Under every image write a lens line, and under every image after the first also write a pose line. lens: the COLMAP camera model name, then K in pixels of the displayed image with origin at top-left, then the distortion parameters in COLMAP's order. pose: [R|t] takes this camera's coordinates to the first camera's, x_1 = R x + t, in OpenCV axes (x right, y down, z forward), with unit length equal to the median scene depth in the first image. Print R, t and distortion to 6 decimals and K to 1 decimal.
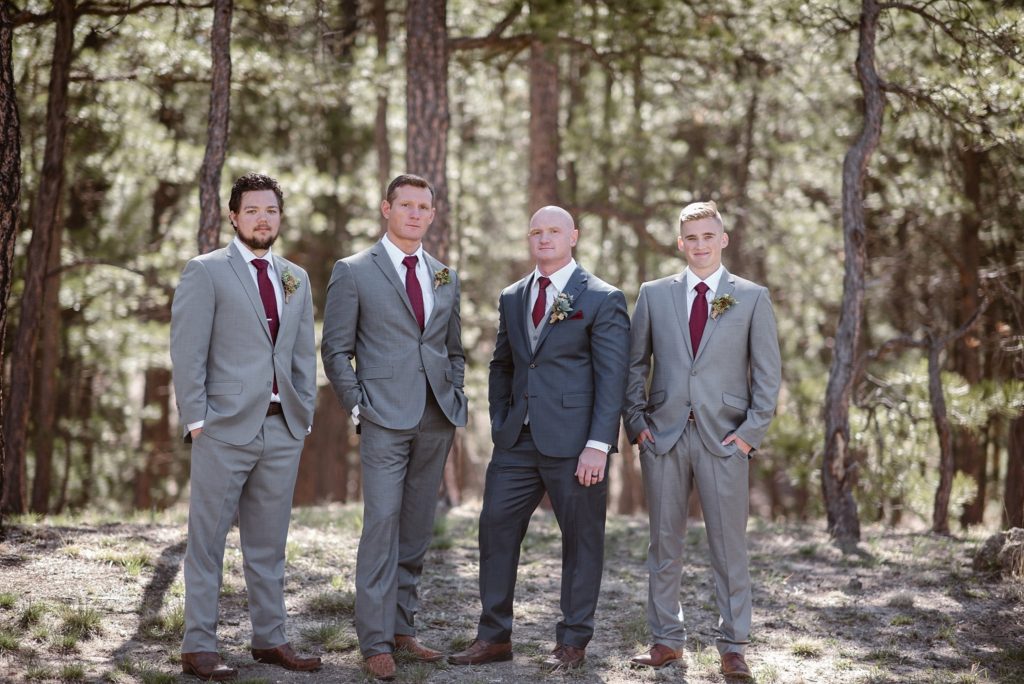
lens RADIAL K [[2468.1, 0, 512.0], [0, 2468.1, 342.0], [0, 0, 1]] dist [-0.176422, 0.075224]
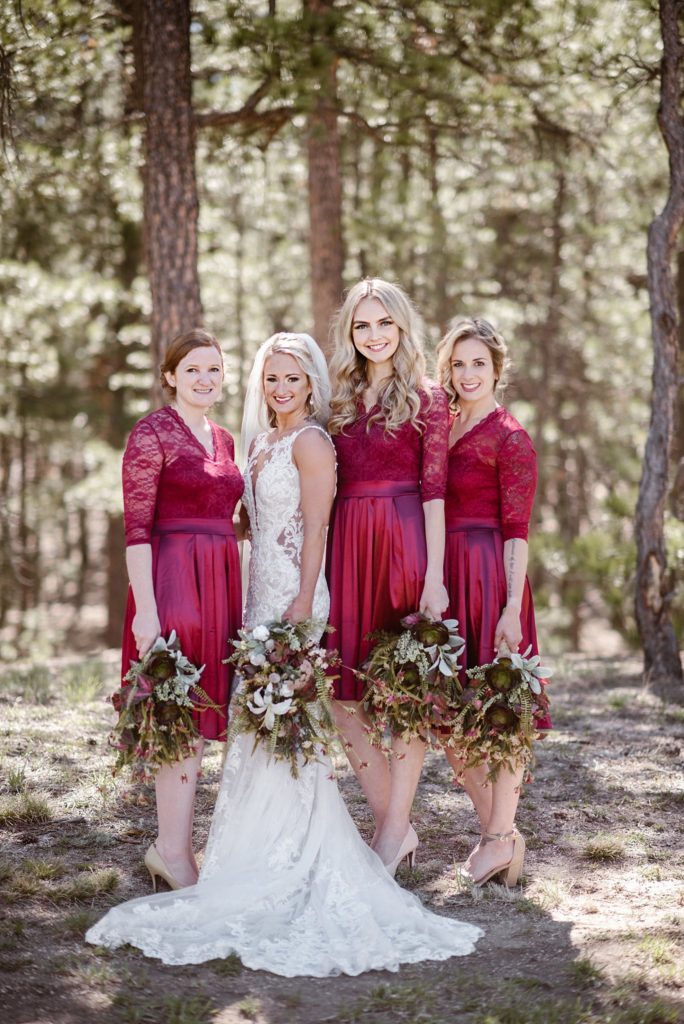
lens RADIAL K [[2468.1, 0, 342.0], [0, 2468.1, 512.0], [0, 0, 1]] dist [-0.176422, 0.075224]
pose [[0.999226, -0.038851, -0.006139, 0.024225], [0.039001, 0.998884, 0.026655, -0.003538], [0.005097, -0.026873, 0.999626, 0.118413]]
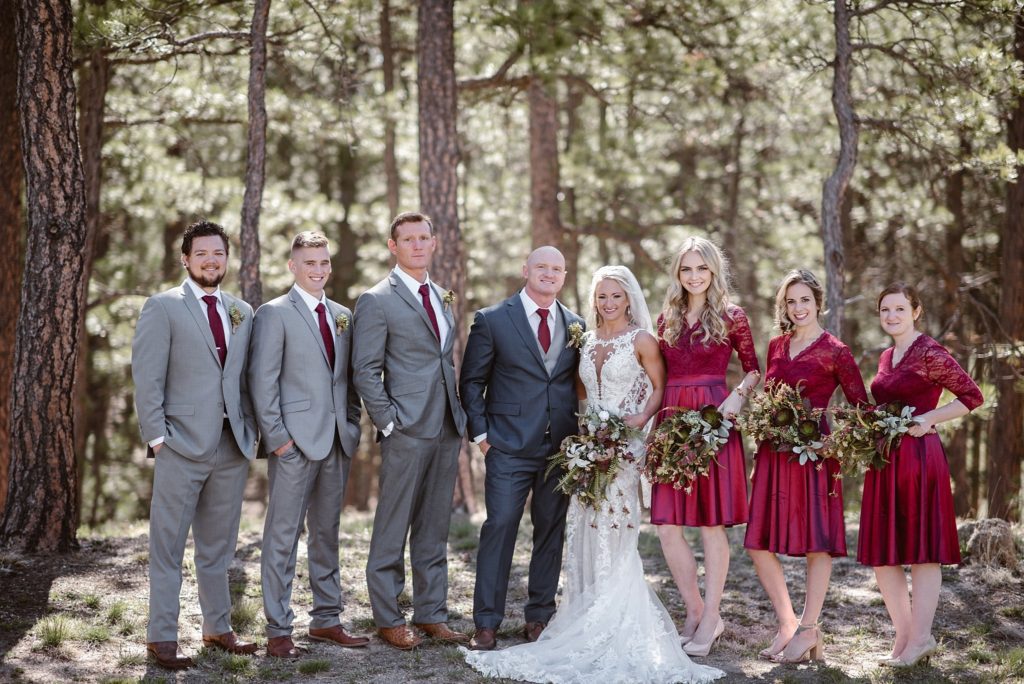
lens RADIAL K [[2468.1, 0, 512.0], [0, 2468.1, 342.0], [0, 0, 1]] dist [-0.176422, 0.075224]
pose [[0.999739, -0.022755, 0.001949, -0.005582], [0.022763, 0.999730, -0.004568, -0.002568], [-0.001845, 0.004611, 0.999988, -0.073602]]
